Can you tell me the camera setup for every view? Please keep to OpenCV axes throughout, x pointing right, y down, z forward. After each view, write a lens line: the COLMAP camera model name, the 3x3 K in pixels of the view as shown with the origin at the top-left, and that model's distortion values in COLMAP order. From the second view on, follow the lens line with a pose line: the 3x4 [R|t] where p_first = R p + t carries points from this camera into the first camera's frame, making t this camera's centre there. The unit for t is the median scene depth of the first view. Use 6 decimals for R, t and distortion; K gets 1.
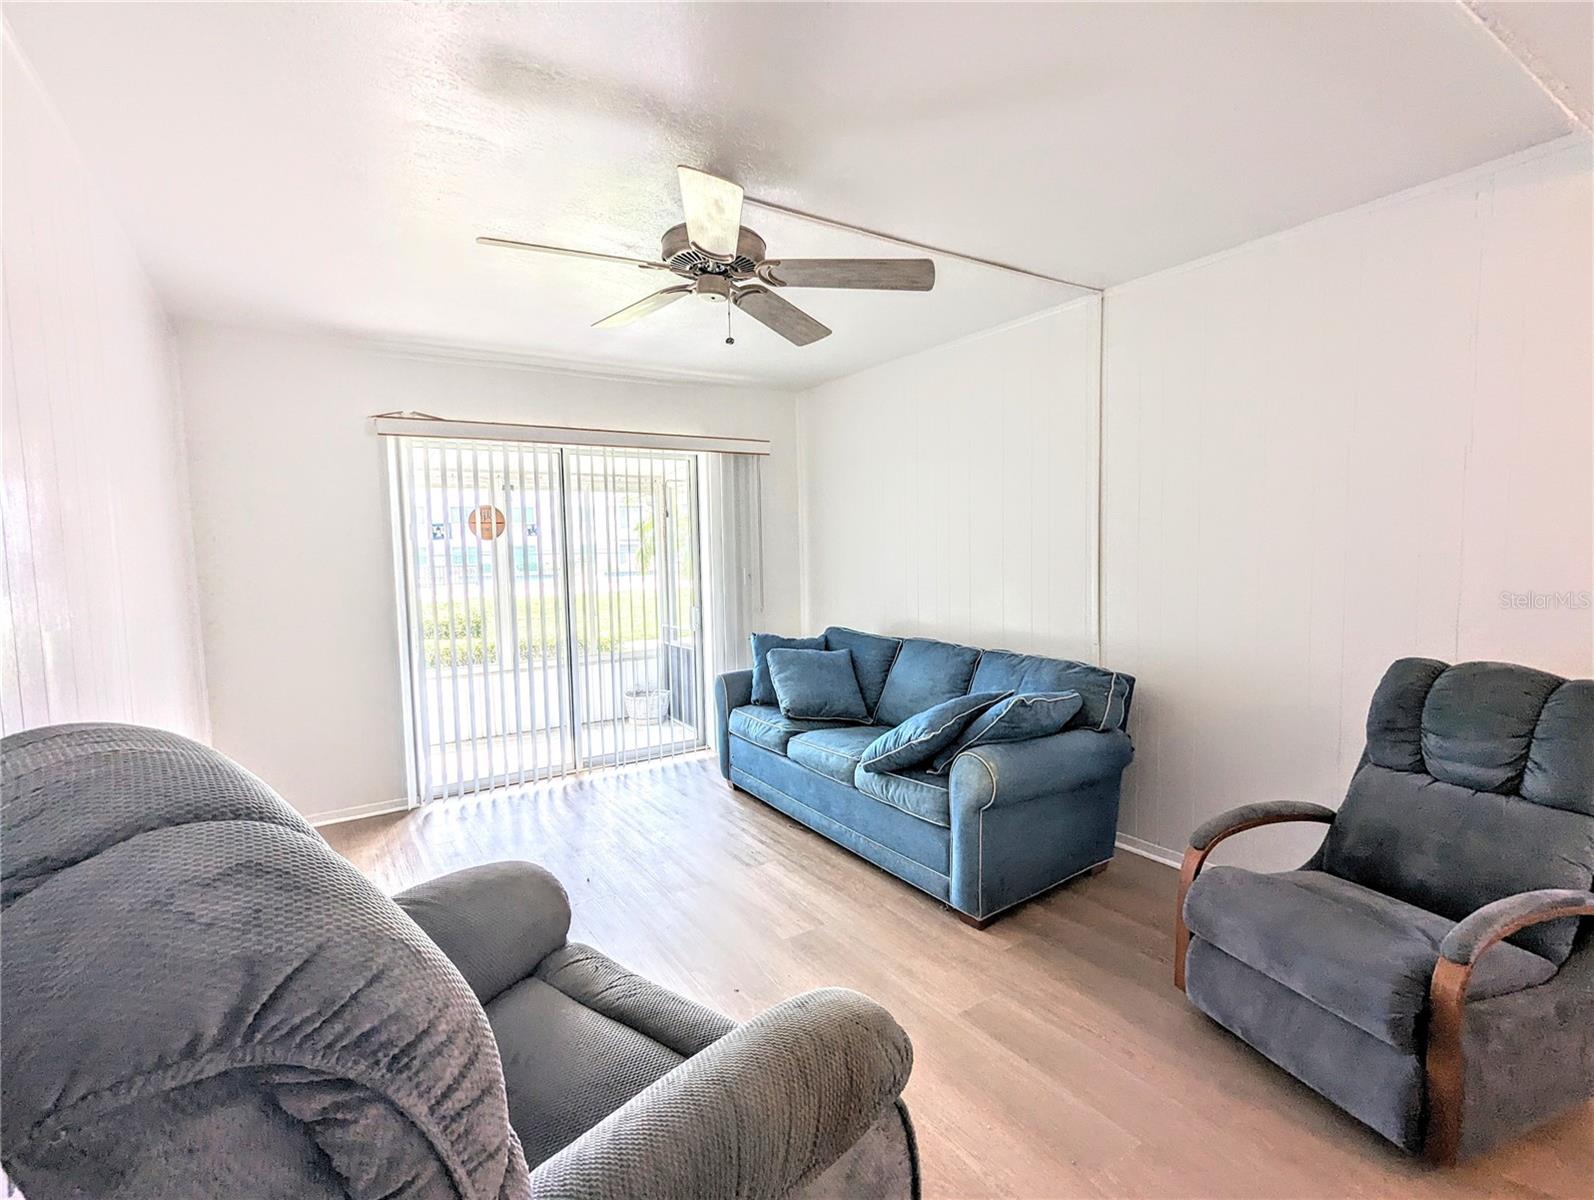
lens RADIAL K [[779.1, 0, 797.0], [0, 779.1, 600.0], [0, 0, 1]] dist [-0.004985, -0.000274]
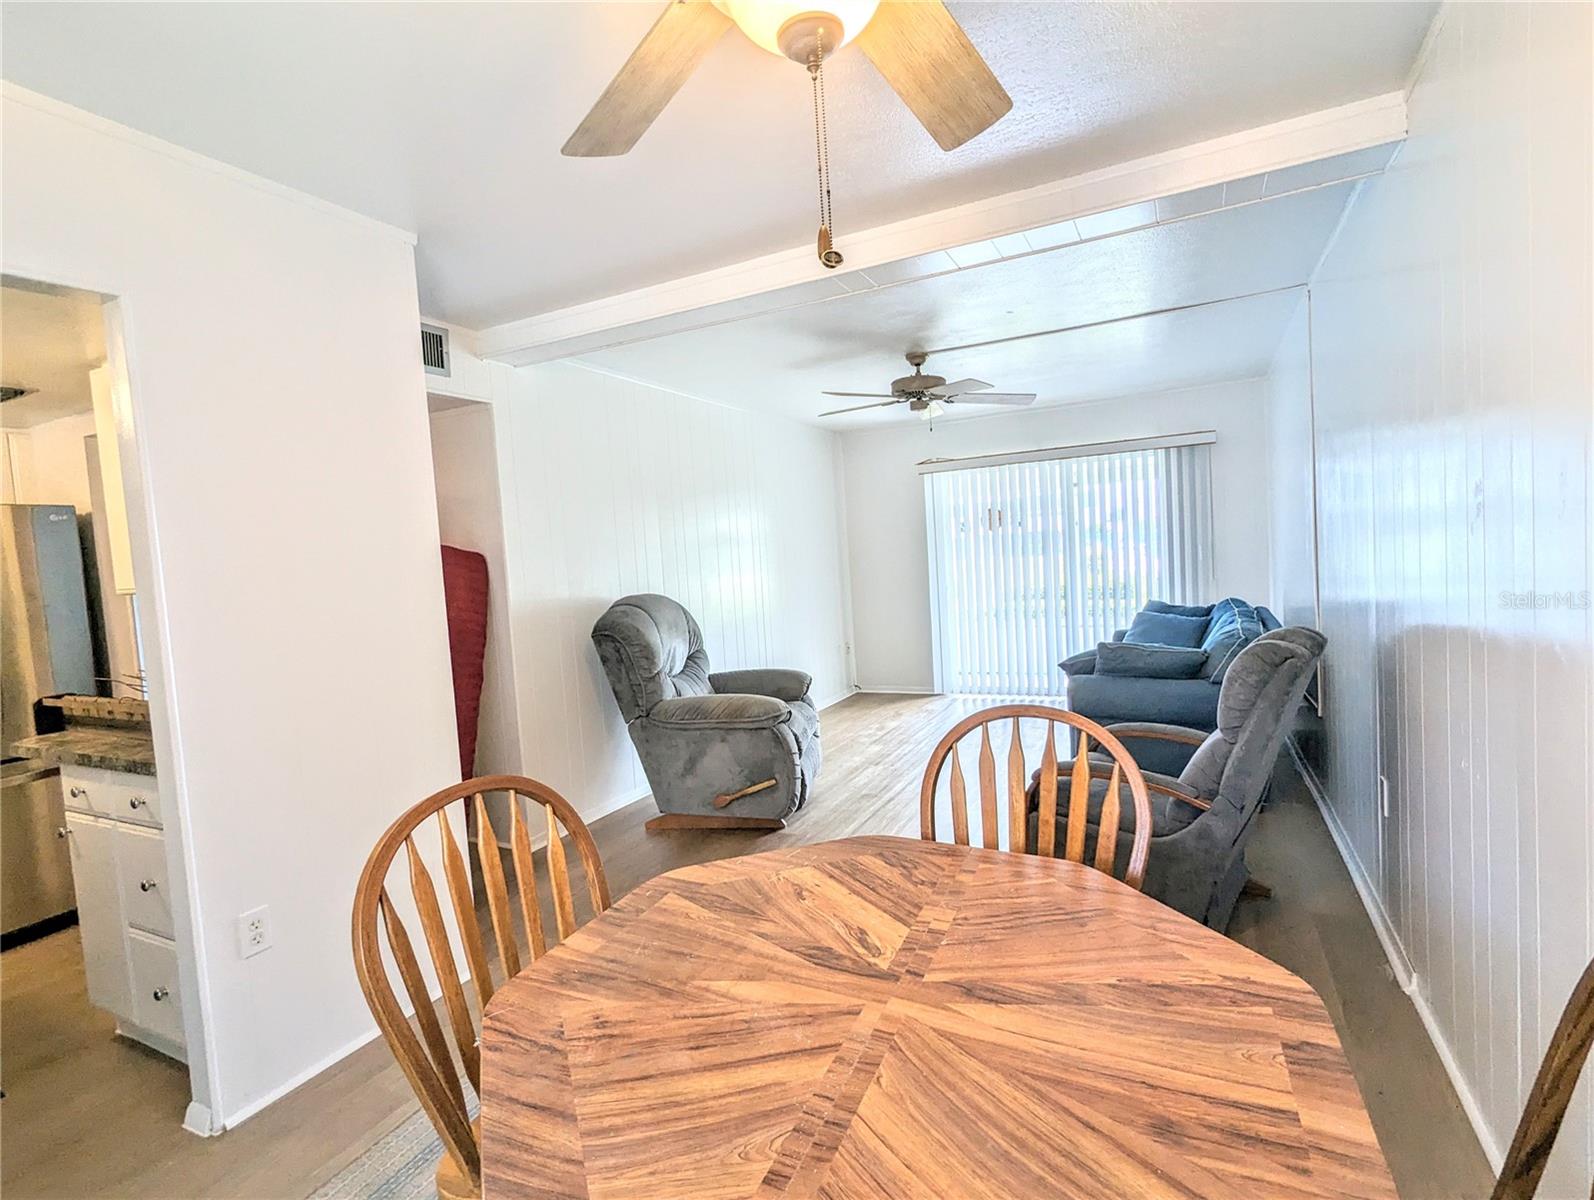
lens RADIAL K [[766.1, 0, 797.0], [0, 766.1, 600.0], [0, 0, 1]] dist [0.002040, 0.000904]
pose [[0.555066, 0.027783, -0.831342, 0.685209], [0.001757, 0.999401, 0.034573, -0.001292], [0.831804, -0.020651, 0.554685, -0.135592]]
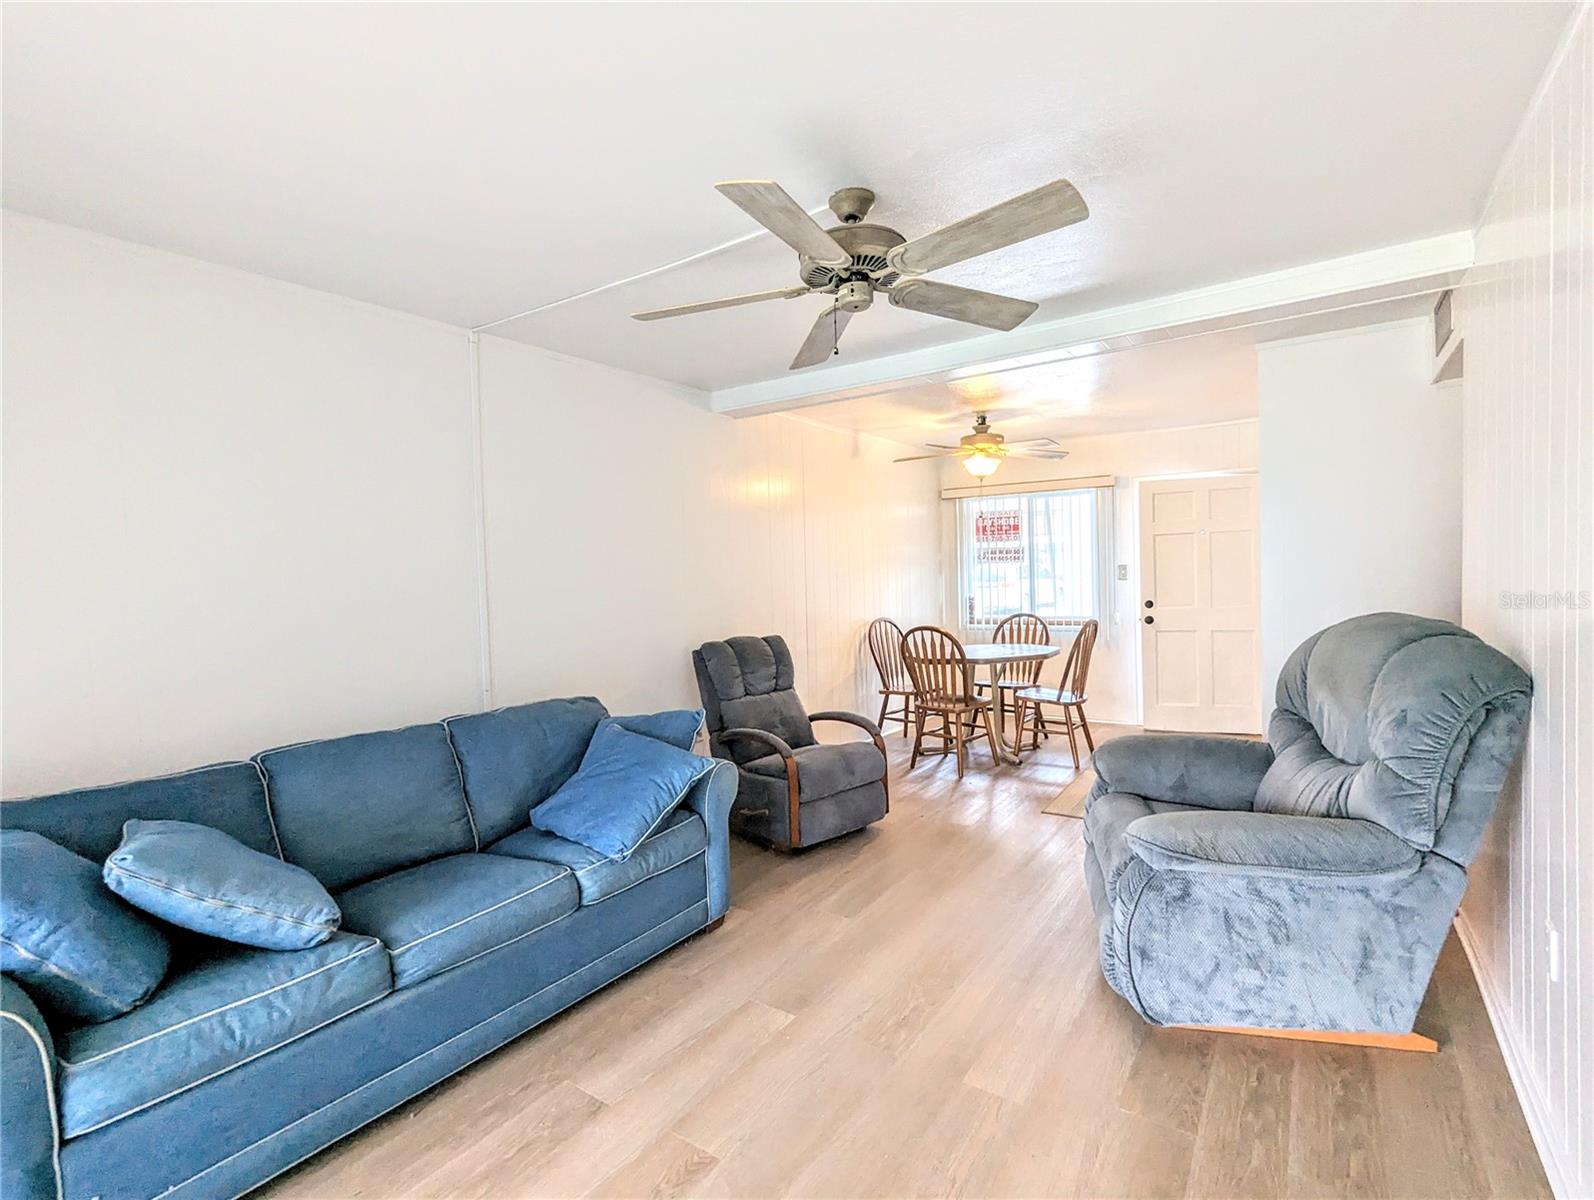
lens RADIAL K [[766.1, 0, 797.0], [0, 766.1, 600.0], [0, 0, 1]] dist [0.002040, 0.000904]
pose [[-0.401162, -0.007398, 0.915977, -0.499188], [0.094886, 0.994252, 0.049586, -0.050595], [-0.911079, 0.106806, -0.398155, 0.789656]]
